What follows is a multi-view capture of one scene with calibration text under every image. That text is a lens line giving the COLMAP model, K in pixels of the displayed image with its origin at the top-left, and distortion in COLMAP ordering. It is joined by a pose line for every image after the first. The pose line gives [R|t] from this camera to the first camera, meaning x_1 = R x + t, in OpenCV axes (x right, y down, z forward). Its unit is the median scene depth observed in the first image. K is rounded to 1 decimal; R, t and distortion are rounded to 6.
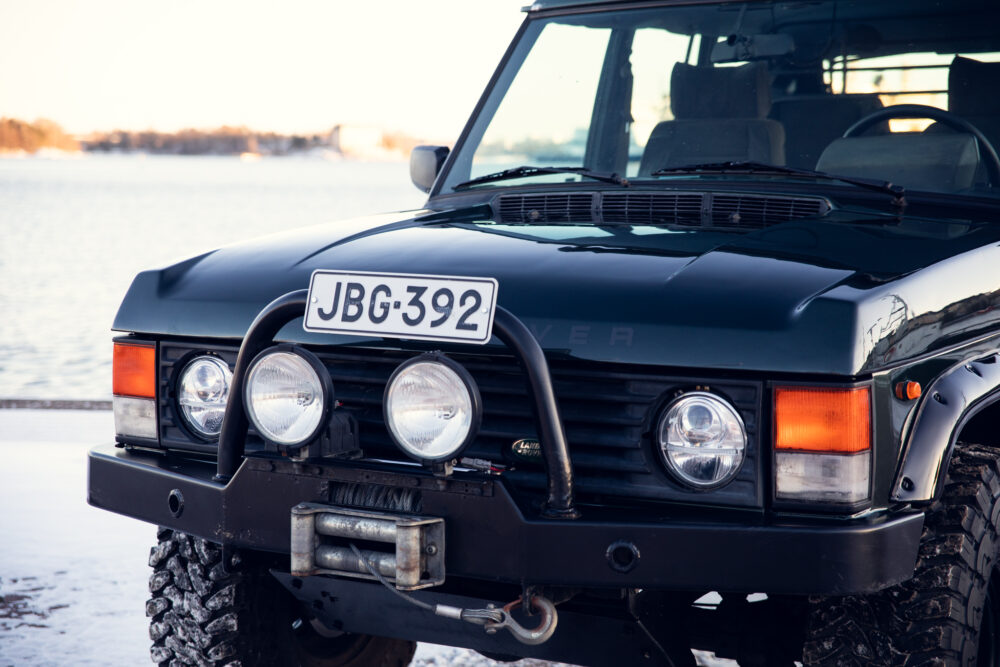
lens RADIAL K [[1809.9, 0, 501.1], [0, 1809.9, 342.6], [0, 0, 1]] dist [0.248713, 0.000000]
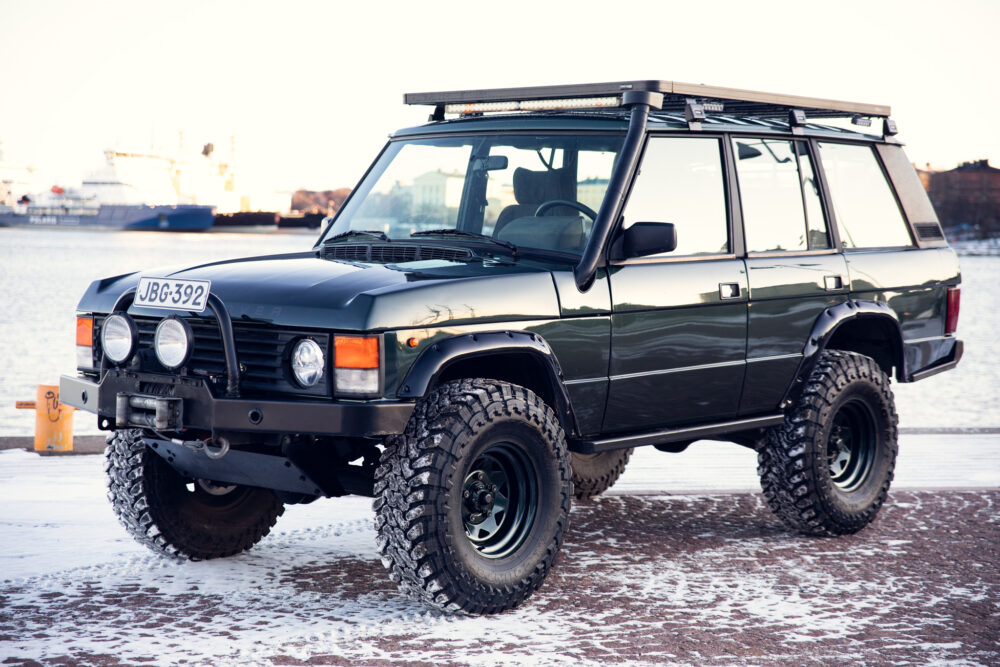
lens RADIAL K [[1809.9, 0, 497.3], [0, 1809.9, 340.1], [0, 0, 1]] dist [0.248713, 0.000000]
pose [[0.978348, 0.027971, -0.205069, 0.710741], [-0.037039, 0.998492, -0.040516, 0.099383], [0.203627, 0.047234, 0.977908, -0.898745]]
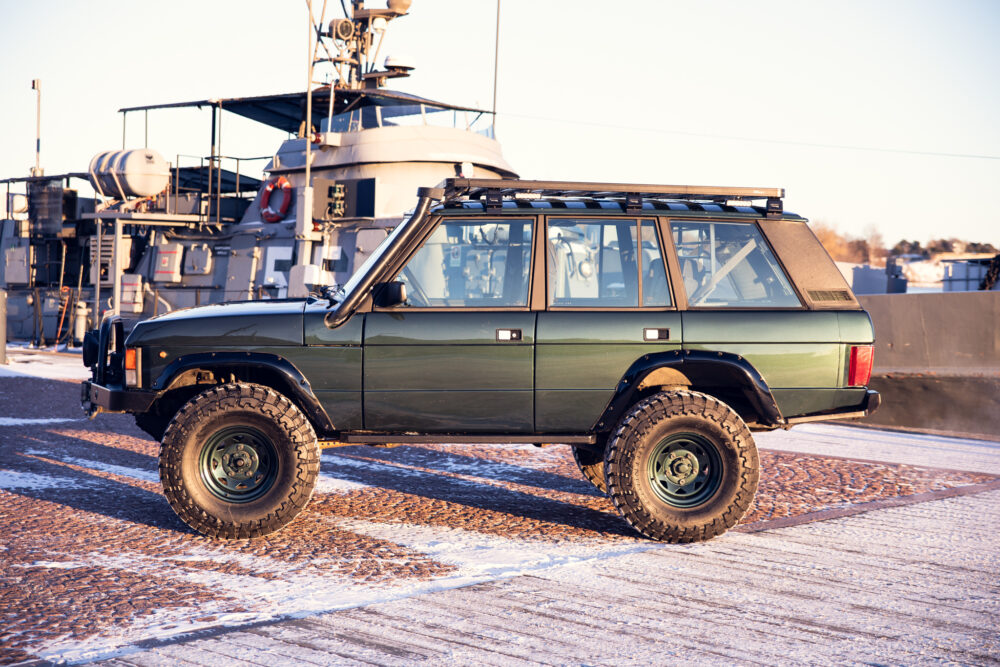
lens RADIAL K [[1669.4, 0, 510.3], [0, 1669.4, 337.2], [0, 0, 1]] dist [0.150623, 0.000000]
pose [[0.572059, 0.057292, -0.818209, 2.882213], [-0.112395, 0.993623, -0.009008, -0.043473], [0.812475, 0.097116, 0.574850, -0.166920]]
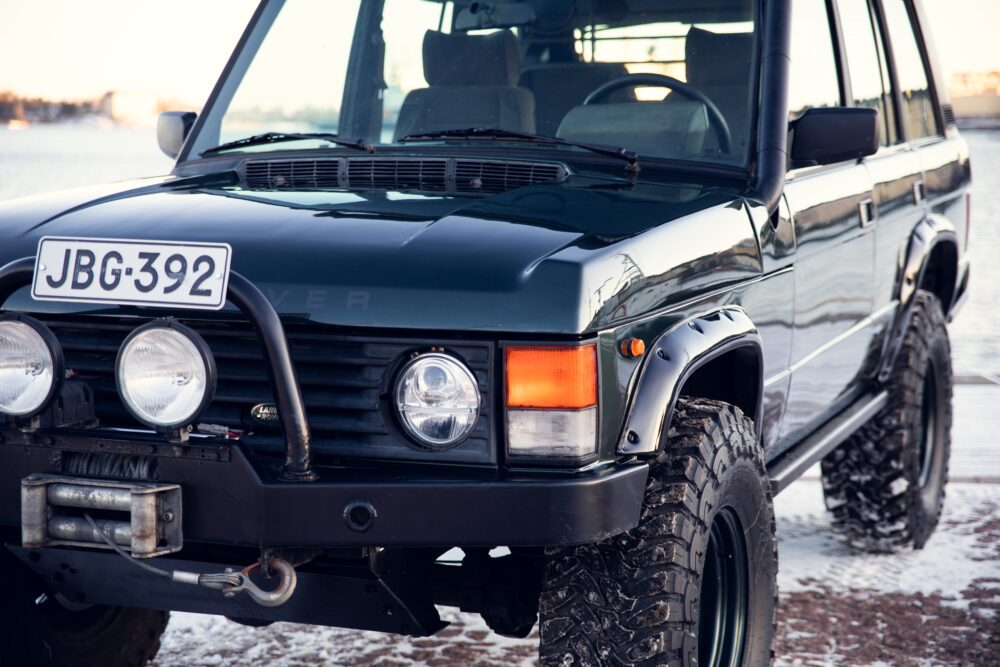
lens RADIAL K [[1809.9, 0, 499.0], [0, 1809.9, 342.0], [0, 0, 1]] dist [0.248713, 0.000000]
pose [[0.993069, -0.018427, 0.116080, 0.026610], [0.016475, 0.999707, 0.017752, 0.003311], [-0.116373, -0.015716, 0.993081, -0.016217]]
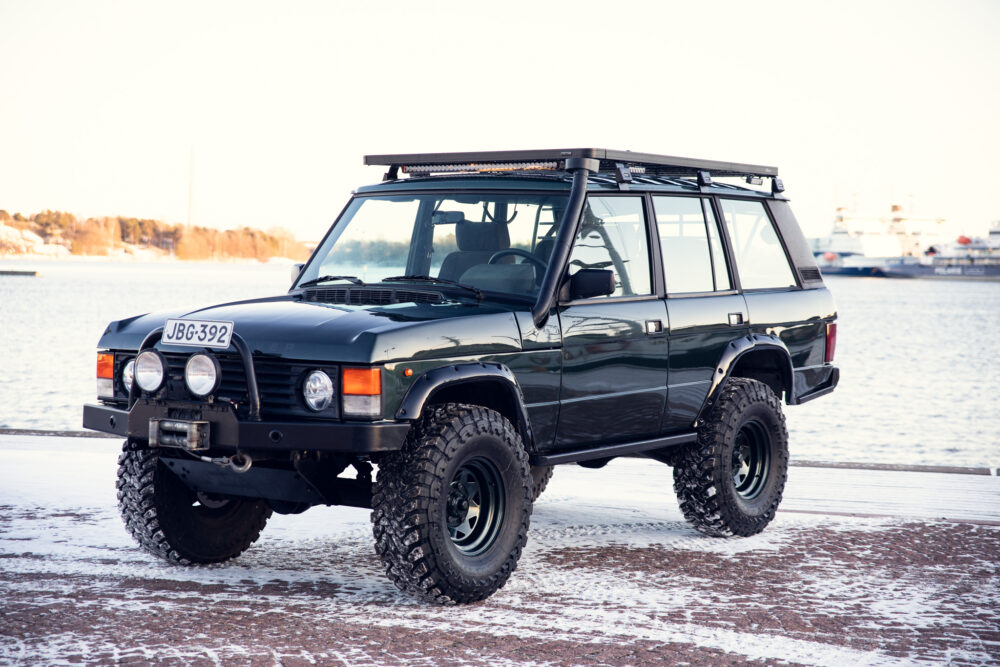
lens RADIAL K [[1809.9, 0, 495.7], [0, 1809.9, 336.7], [0, 0, 1]] dist [0.248713, 0.000000]
pose [[0.992663, 0.018111, -0.119549, 0.610149], [-0.025699, 0.997730, -0.062240, 0.121933], [0.118151, 0.064856, 0.990875, -1.296784]]
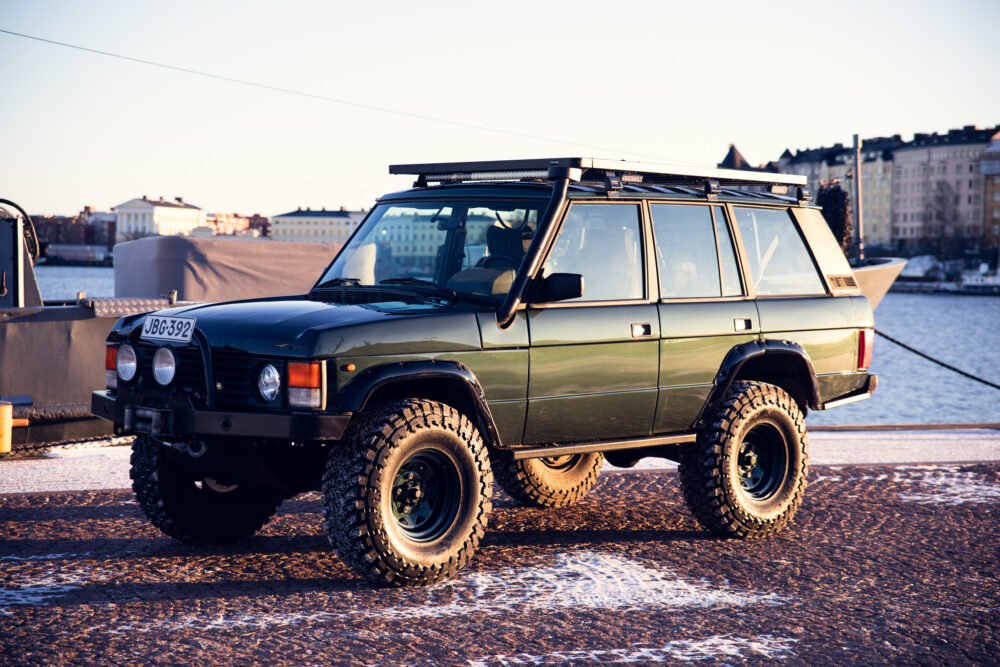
lens RADIAL K [[1809.9, 0, 507.5], [0, 1809.9, 338.8], [0, 0, 1]] dist [0.248713, 0.000000]
pose [[0.959483, 0.032275, -0.279911, 1.121642], [-0.050999, 0.996903, -0.059869, 0.124342], [0.277112, 0.071718, 0.958157, -1.330012]]
